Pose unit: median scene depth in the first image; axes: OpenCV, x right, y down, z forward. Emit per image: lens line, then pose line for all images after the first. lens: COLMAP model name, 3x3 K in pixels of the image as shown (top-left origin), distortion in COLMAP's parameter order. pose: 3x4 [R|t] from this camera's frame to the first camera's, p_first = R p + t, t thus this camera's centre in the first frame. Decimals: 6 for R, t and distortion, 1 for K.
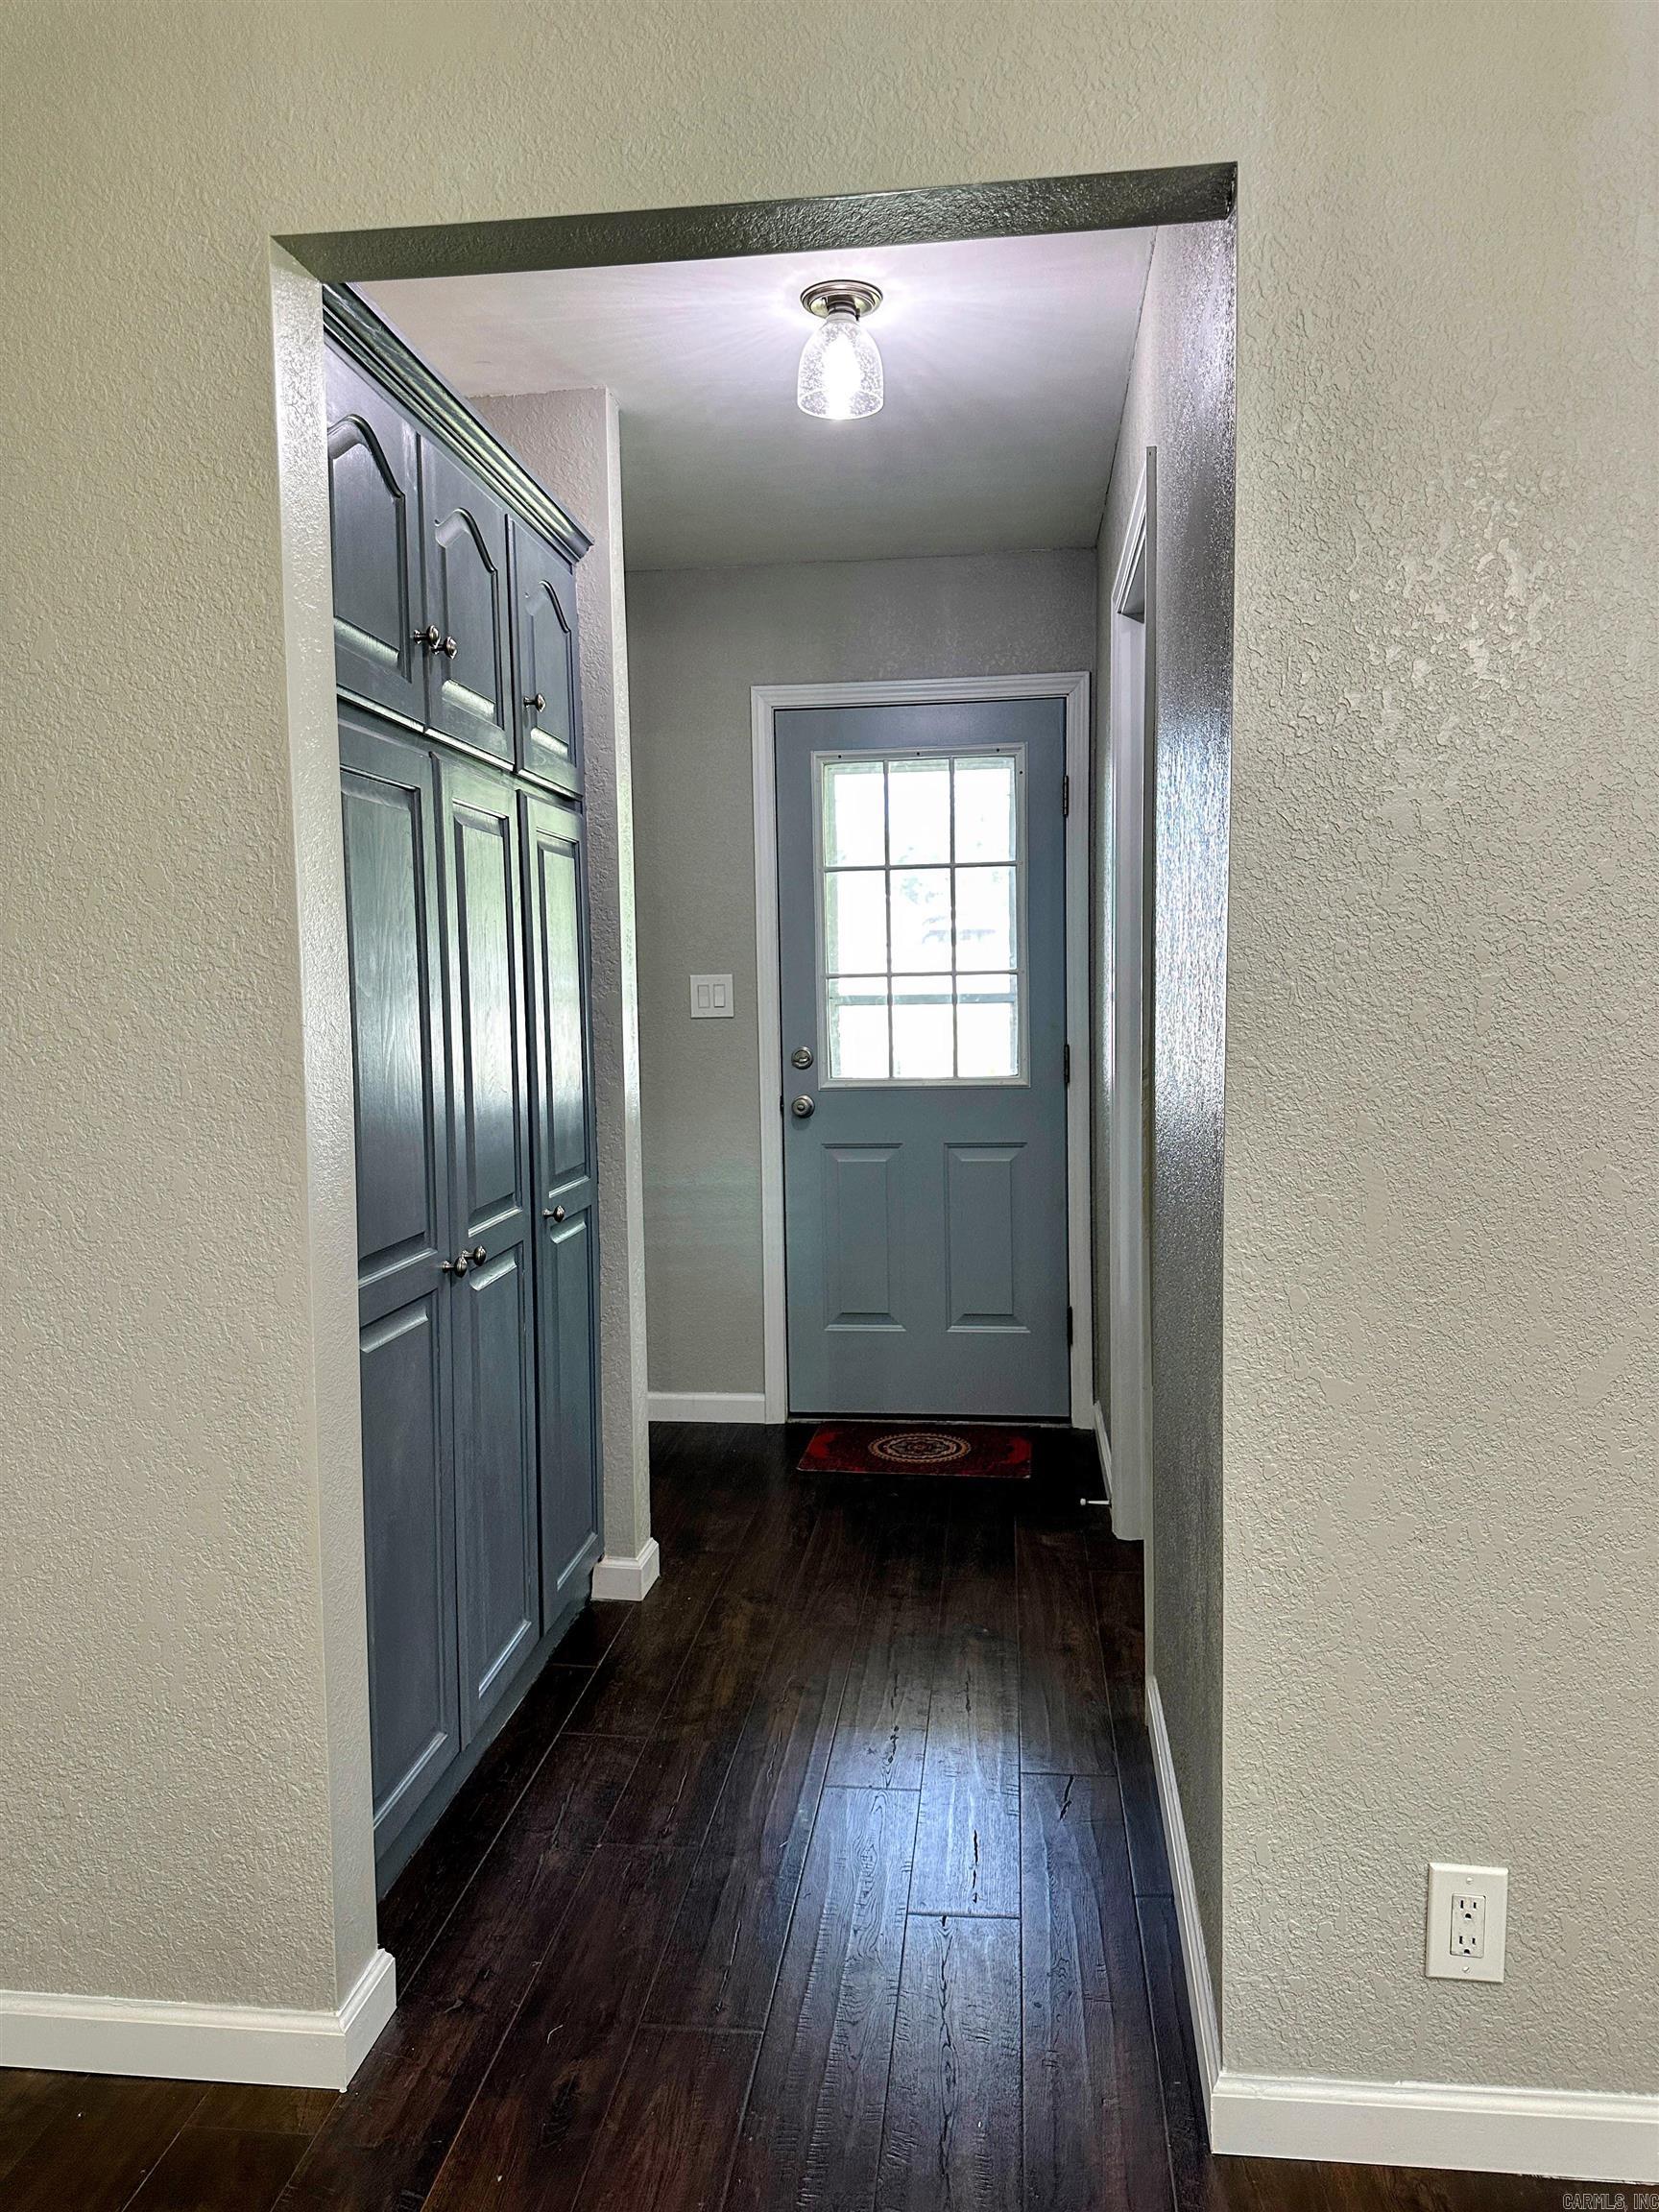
lens RADIAL K [[1549.0, 0, 831.6], [0, 1549.0, 1114.8], [0, 0, 1]] dist [0.173930, -0.310345]
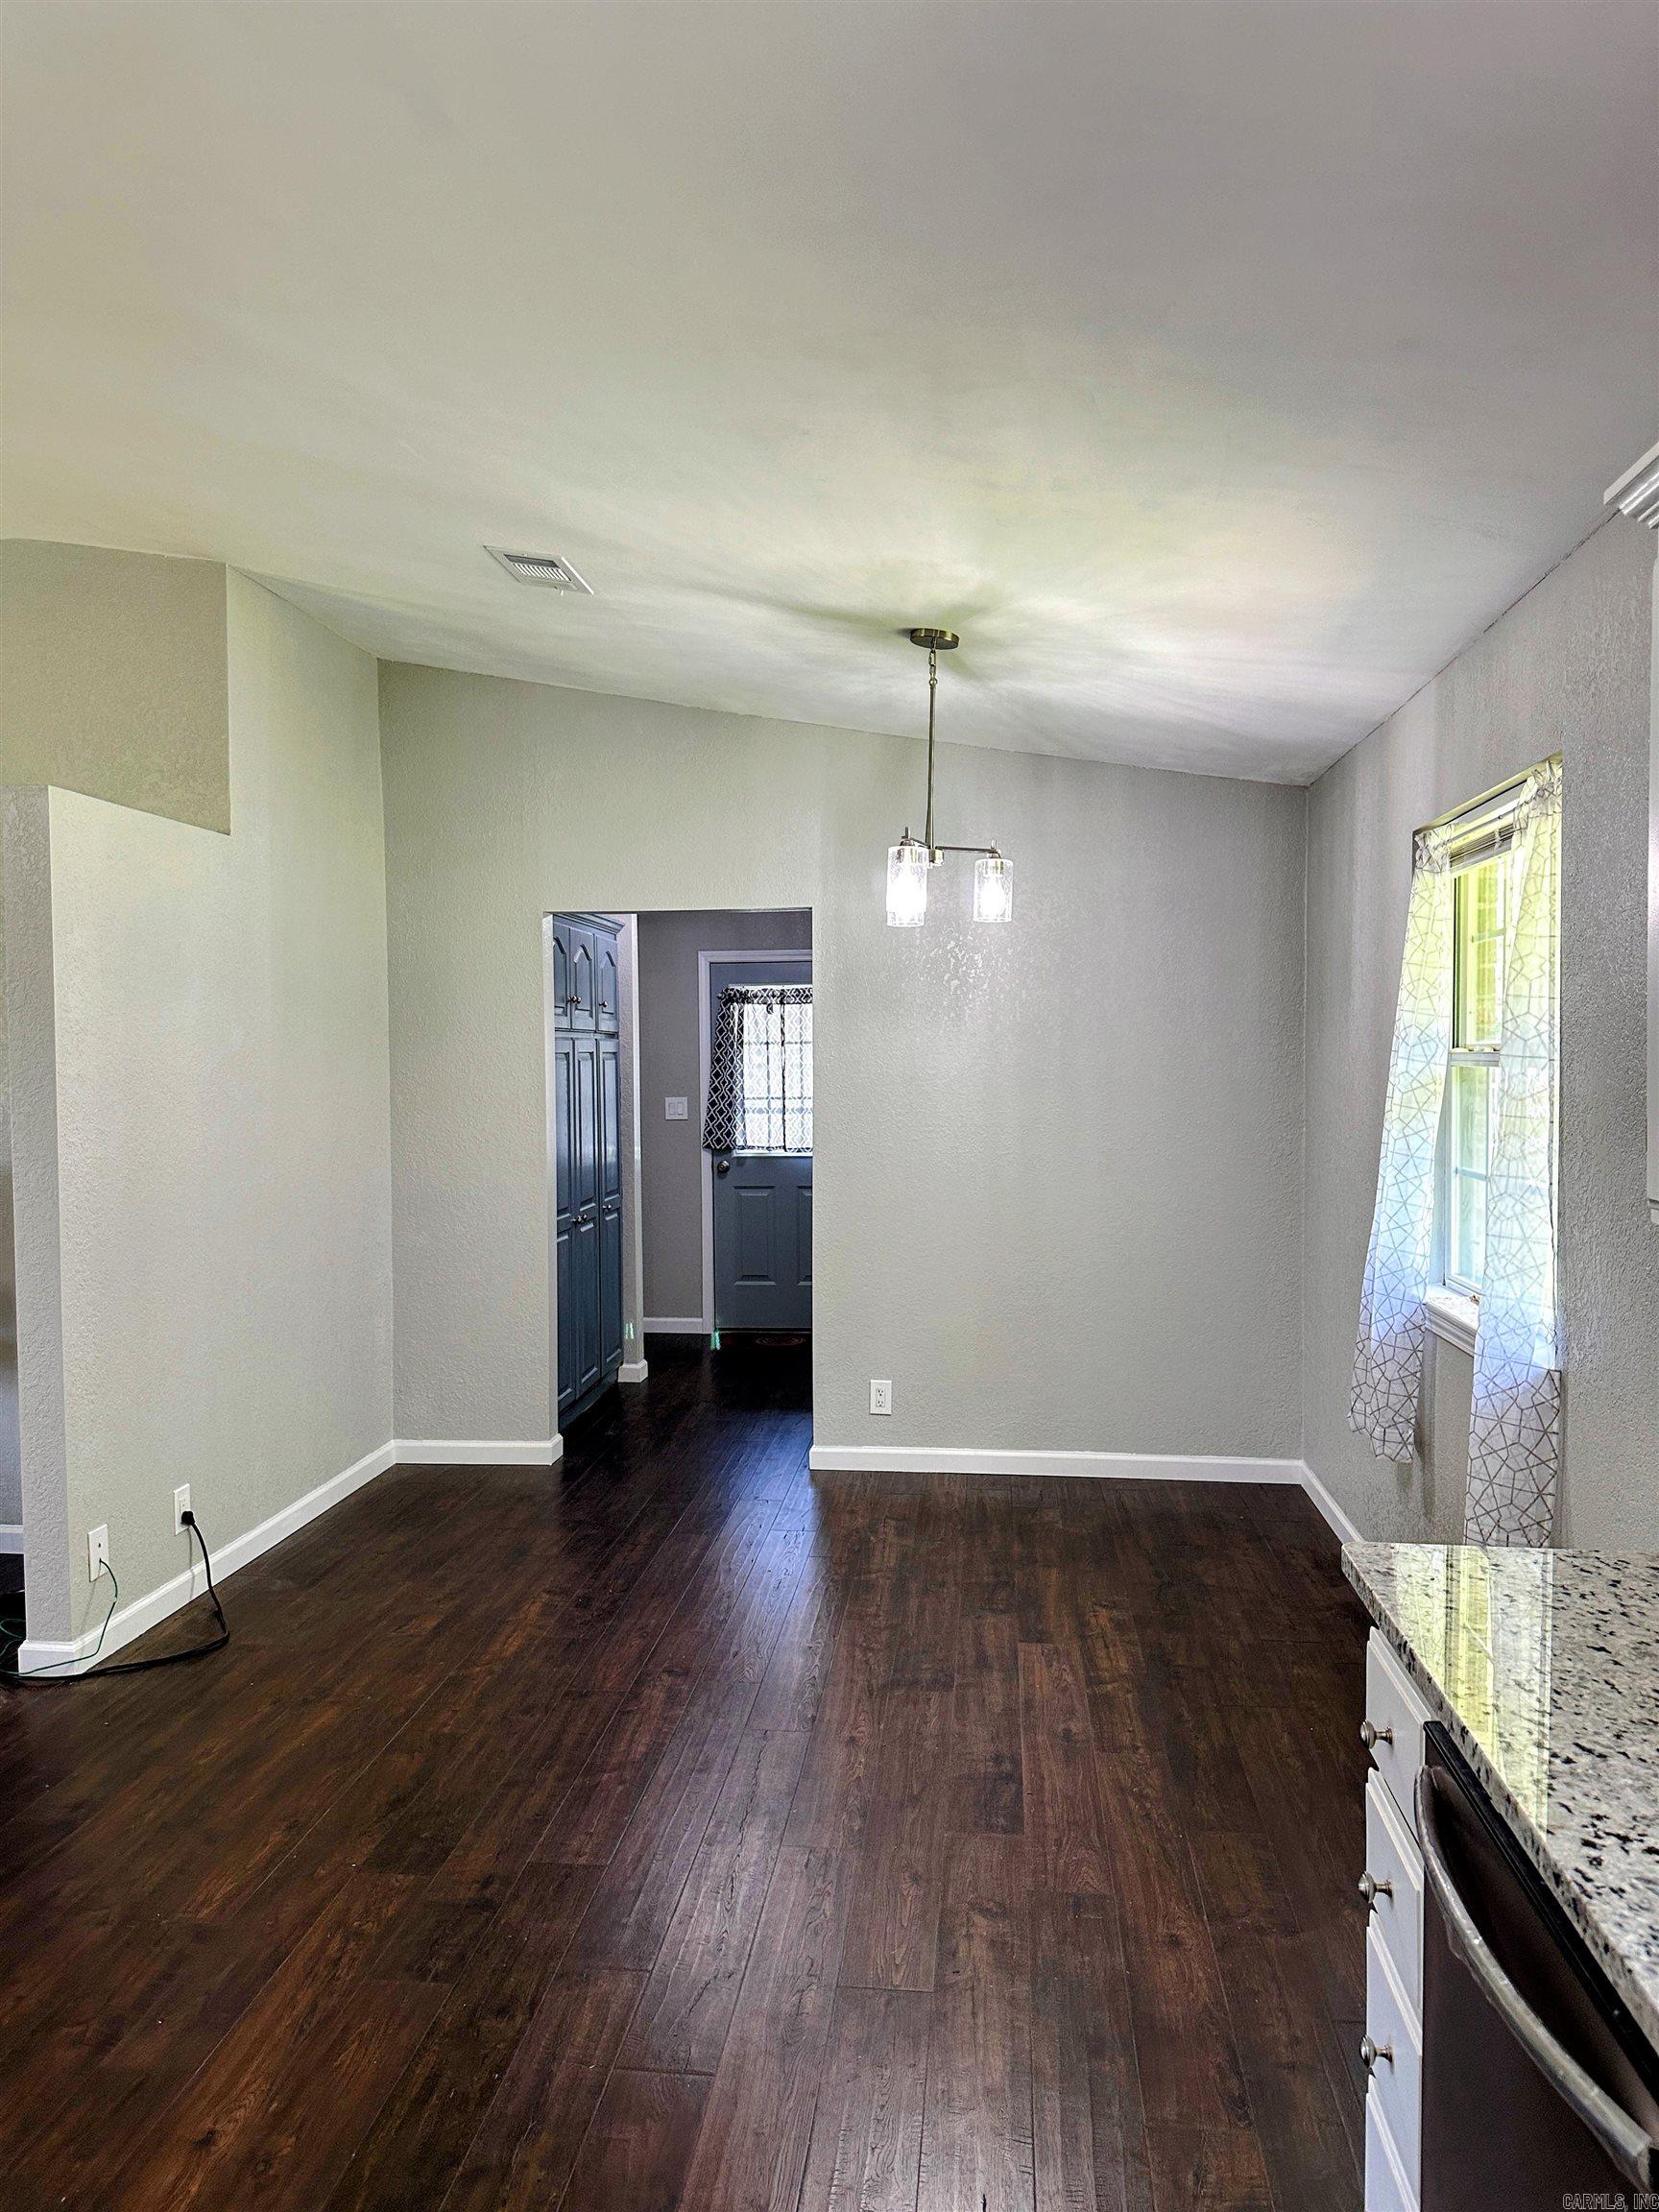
lens RADIAL K [[1549.0, 0, 831.6], [0, 1549.0, 1114.8], [0, 0, 1]] dist [0.173930, -0.310345]
pose [[0.999933, 0.004807, 0.010527, 0.137682], [-0.004346, 0.999046, -0.043446, 0.019708], [-0.010726, 0.043398, 0.999000, -1.339871]]
